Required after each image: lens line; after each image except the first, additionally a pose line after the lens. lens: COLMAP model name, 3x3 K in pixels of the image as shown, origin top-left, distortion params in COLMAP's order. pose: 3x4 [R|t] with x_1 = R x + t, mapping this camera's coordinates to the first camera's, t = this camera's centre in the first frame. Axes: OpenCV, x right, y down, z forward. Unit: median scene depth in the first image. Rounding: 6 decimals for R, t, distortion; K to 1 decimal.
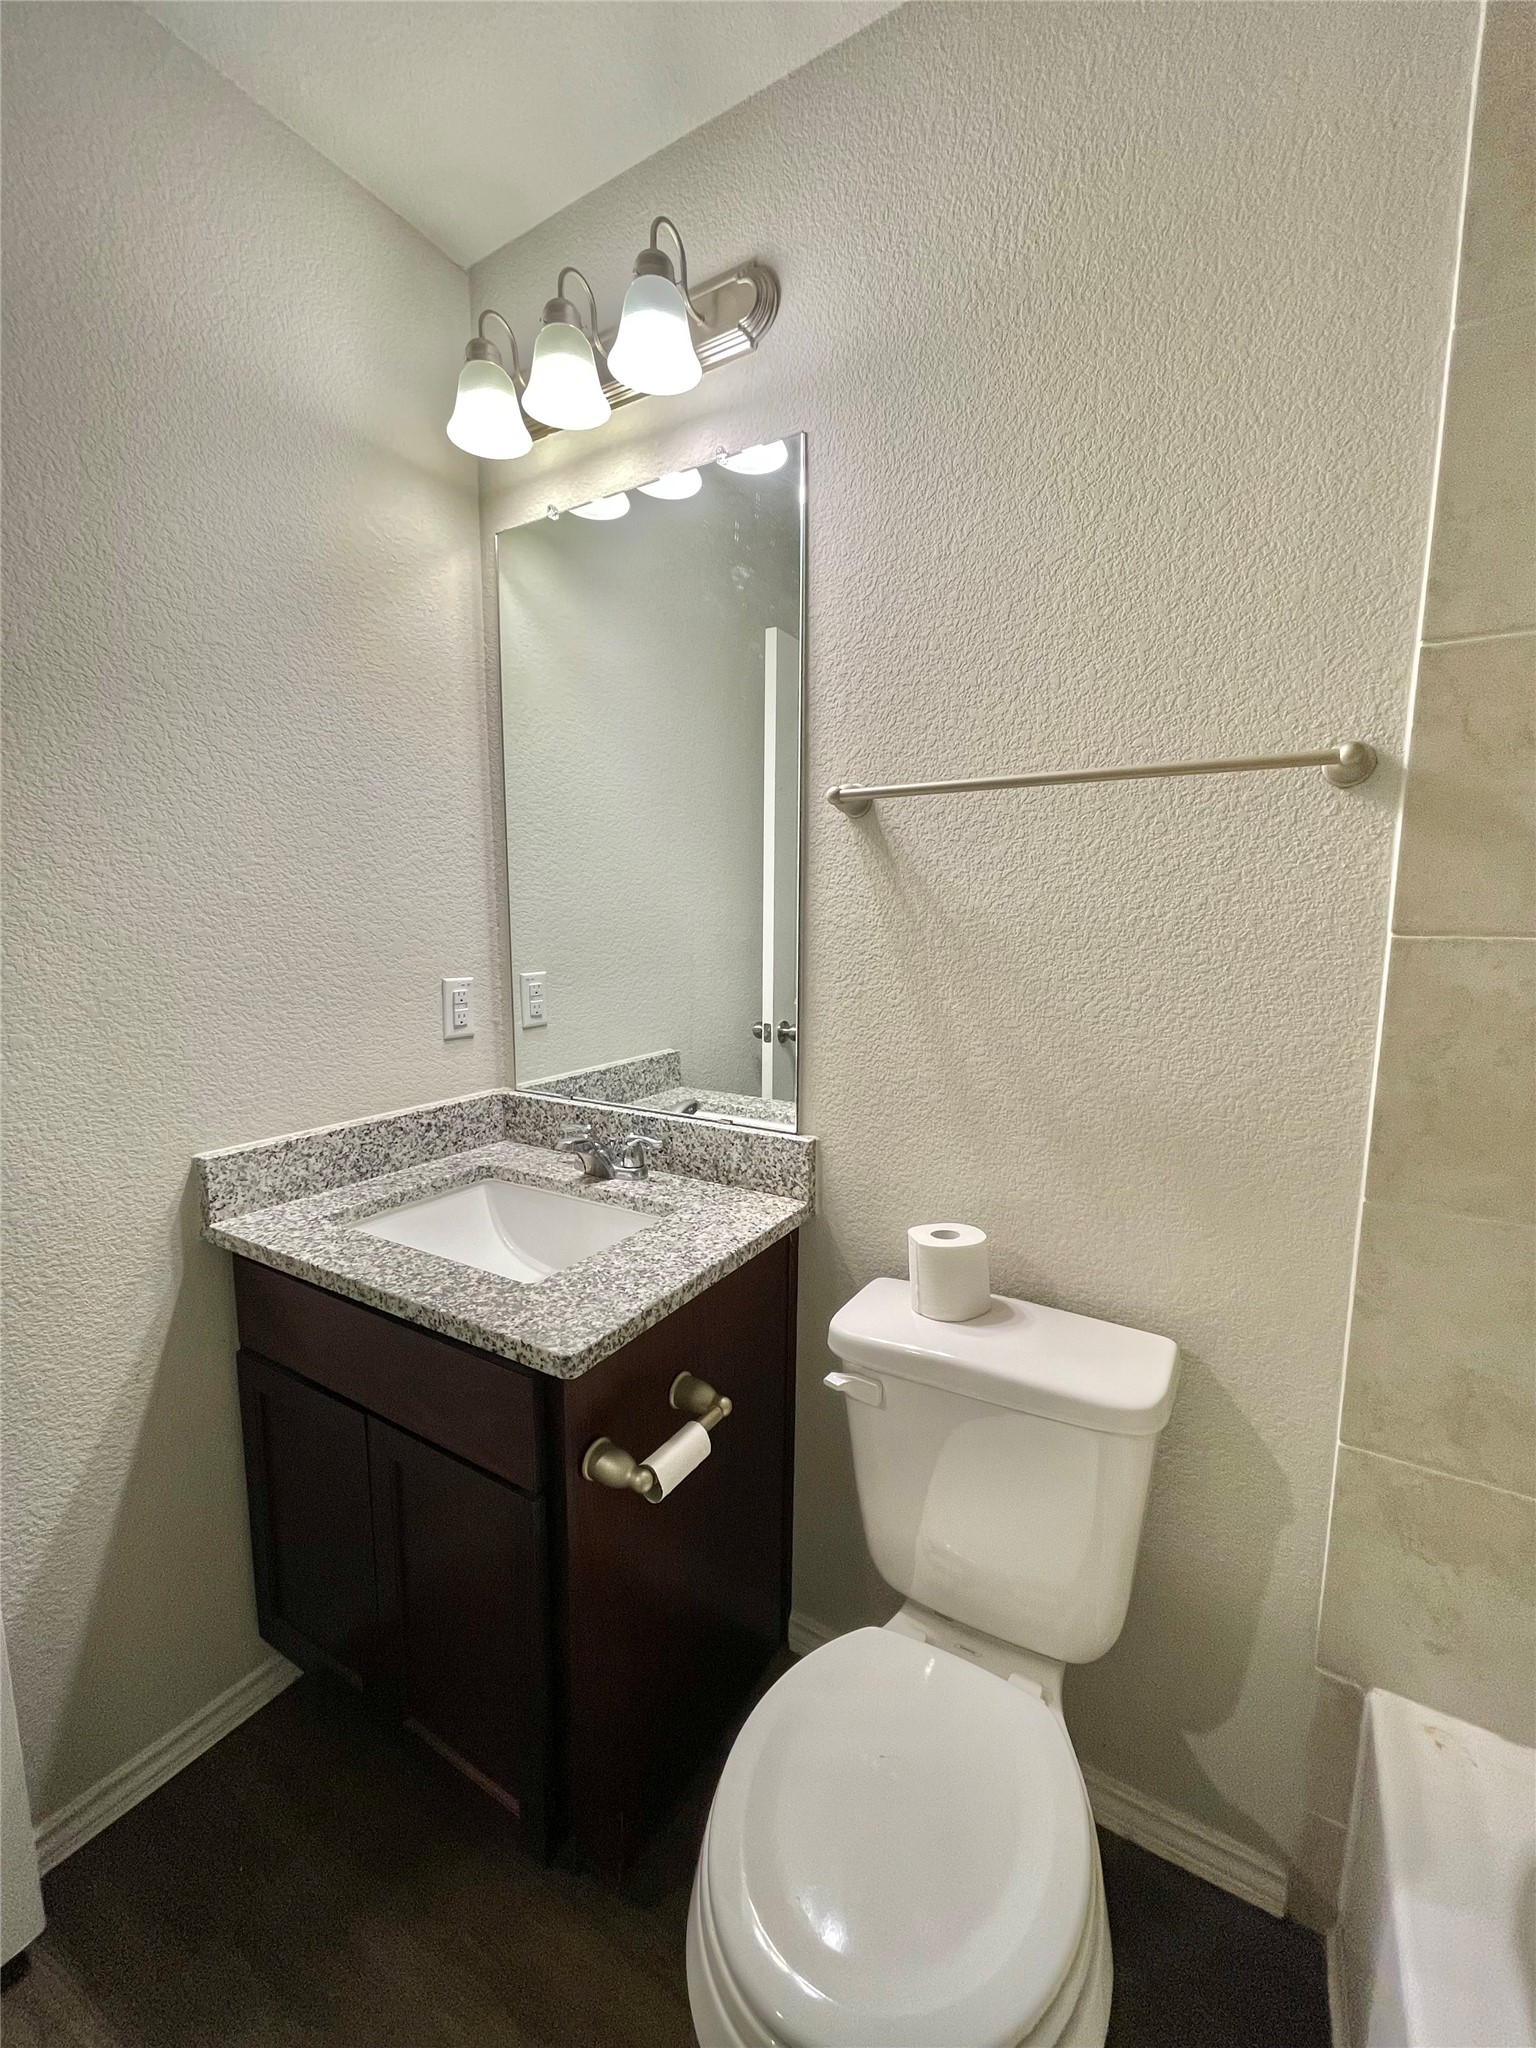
lens RADIAL K [[822.3, 0, 763.1], [0, 822.3, 1024.4], [0, 0, 1]] dist [-0.007154, 0.000837]
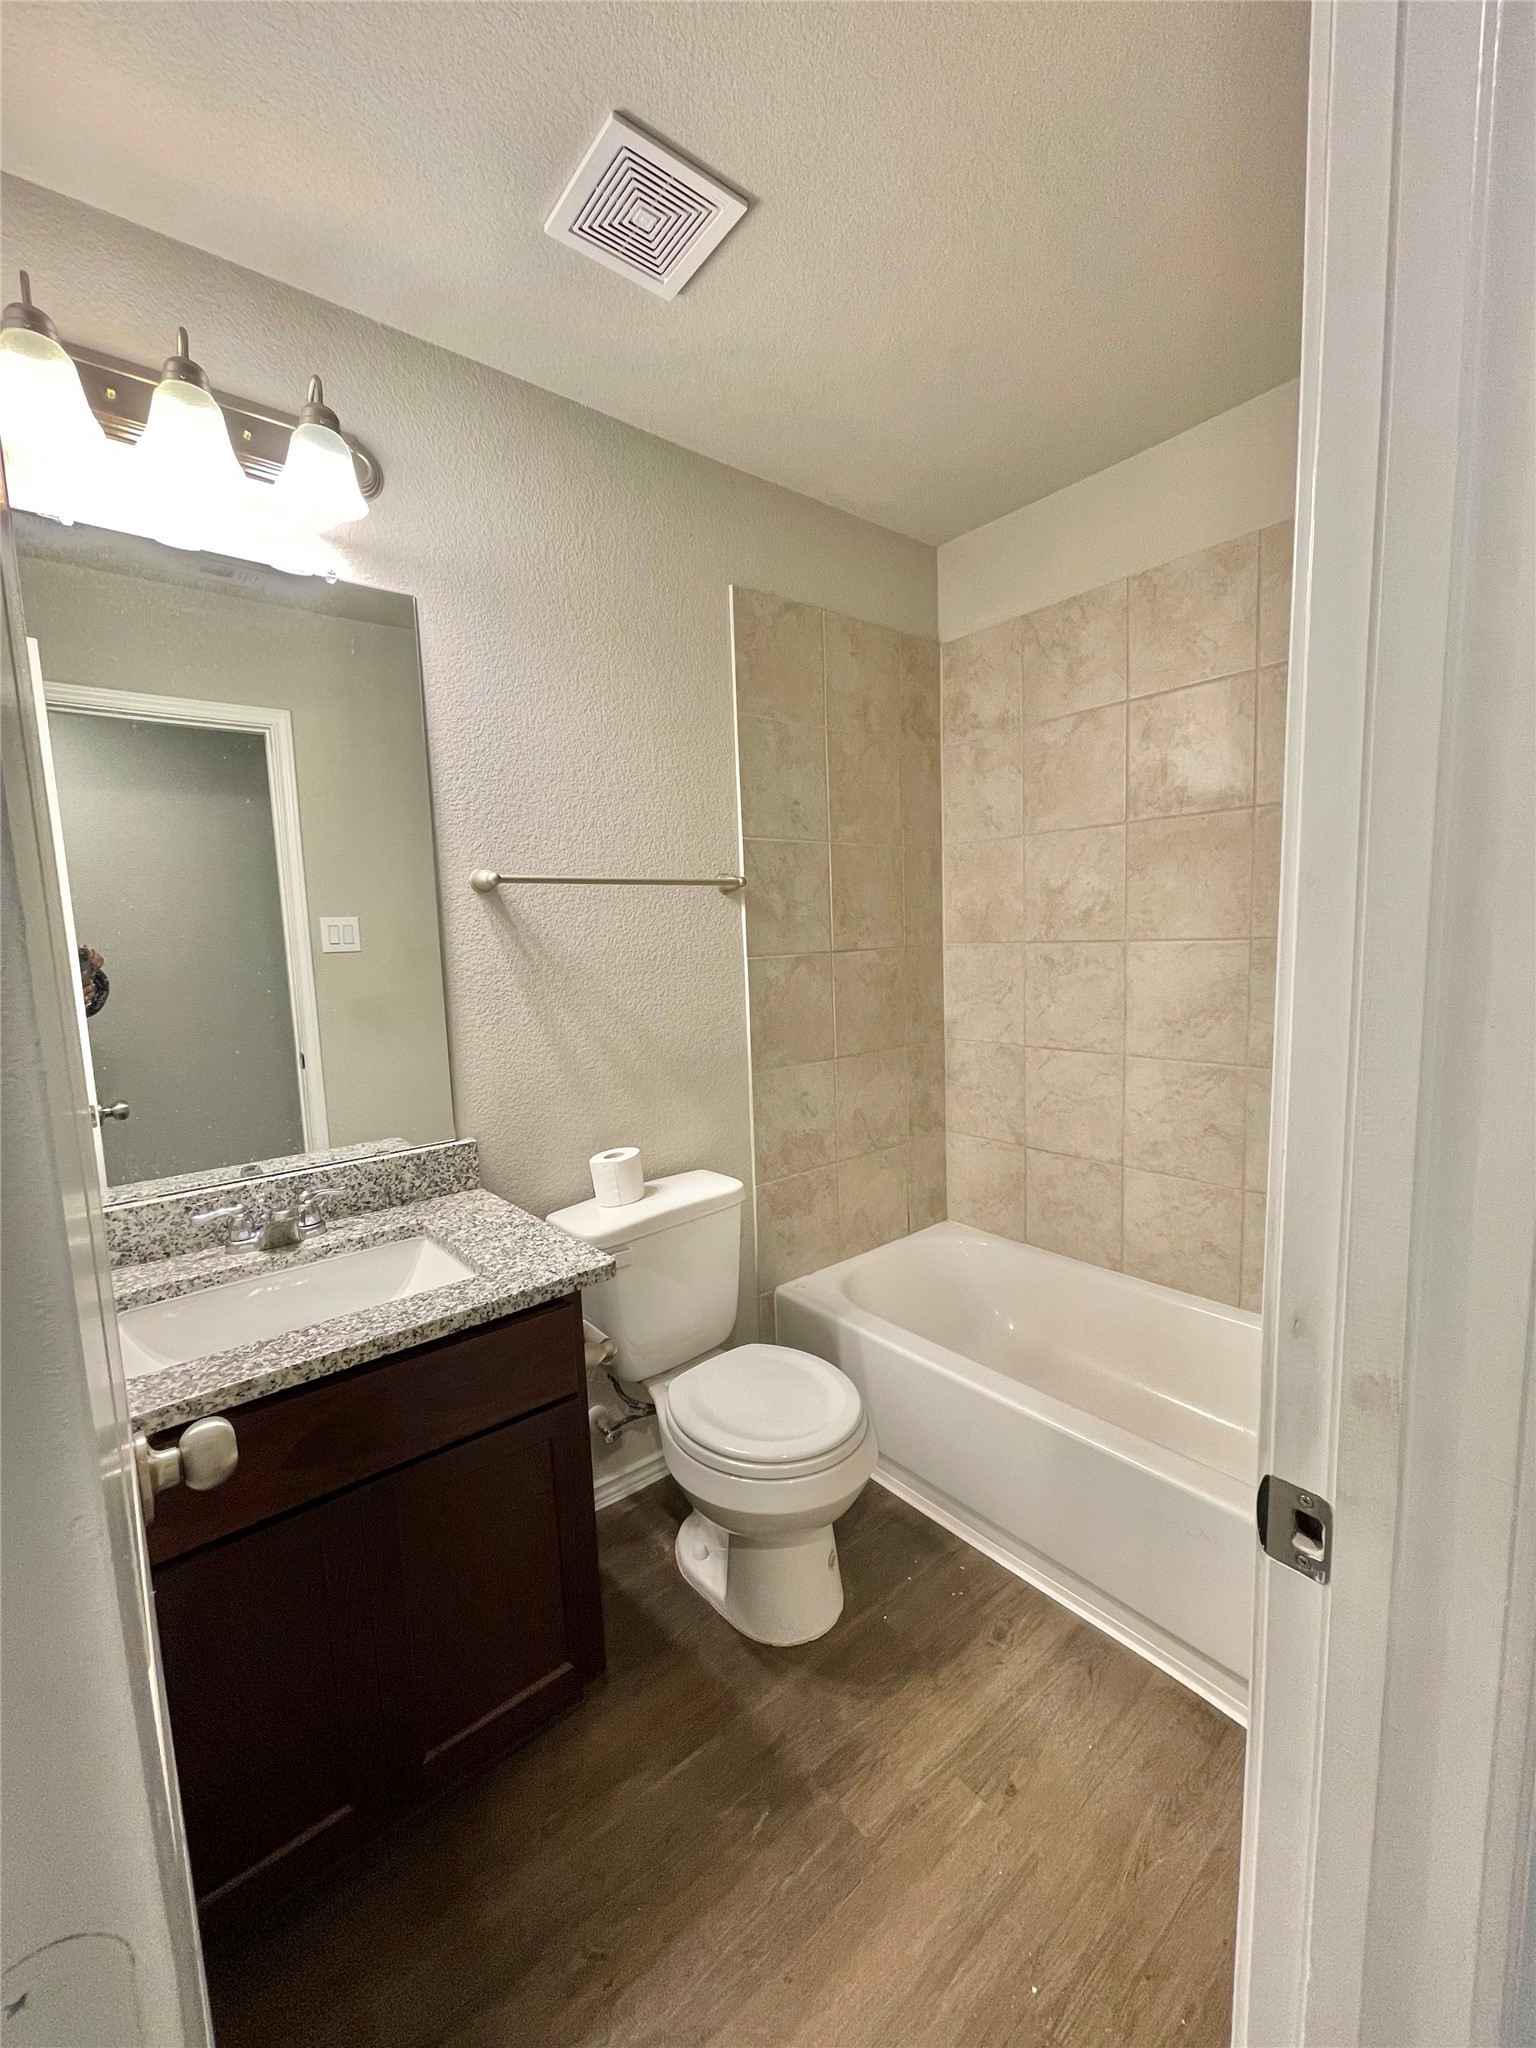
lens RADIAL K [[822.3, 0, 766.2], [0, 822.3, 1027.7], [0, 0, 1]] dist [-0.007154, 0.000837]
pose [[0.321614, -0.120869, 0.939125, -1.089305], [0.164214, 0.983910, 0.070396, -0.051537], [-0.932522, 0.131577, 0.336288, 0.136576]]
